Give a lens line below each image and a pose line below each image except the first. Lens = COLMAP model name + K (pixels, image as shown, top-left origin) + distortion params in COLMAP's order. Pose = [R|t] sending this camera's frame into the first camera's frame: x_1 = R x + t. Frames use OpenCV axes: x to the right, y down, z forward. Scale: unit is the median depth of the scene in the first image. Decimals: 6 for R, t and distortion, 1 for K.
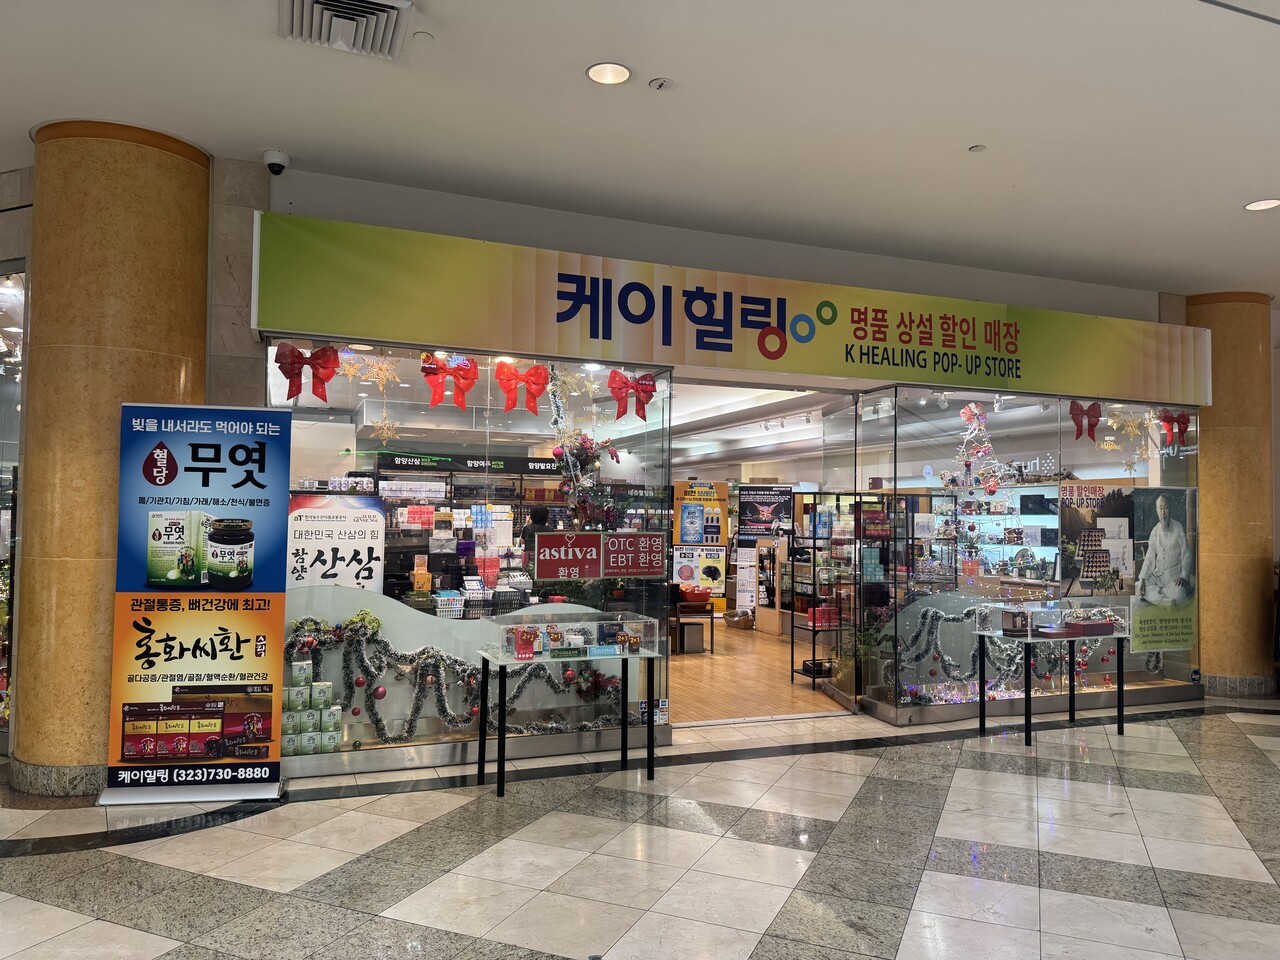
lens RADIAL K [[887.2, 0, 637.0], [0, 887.2, 478.7], [0, 0, 1]] dist [0.008577, -0.009454]
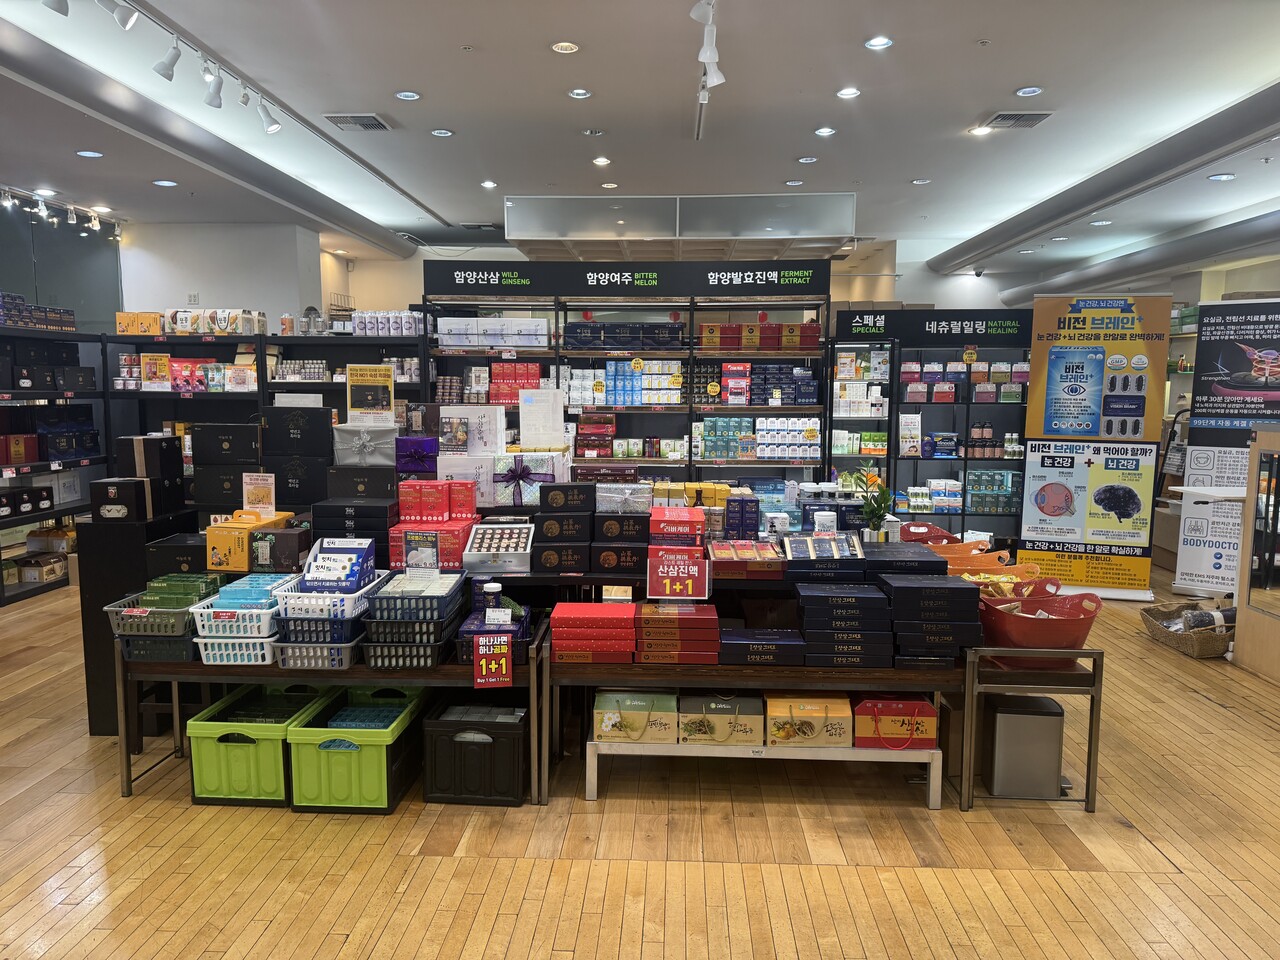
lens RADIAL K [[887.2, 0, 635.1], [0, 887.2, 490.5], [0, 0, 1]] dist [0.008577, -0.009454]
pose [[0.909905, 0.034855, -0.413350, 0.047579], [0.027883, 0.989071, 0.144781, 0.028539], [0.413879, -0.143263, 0.898988, 0.494923]]
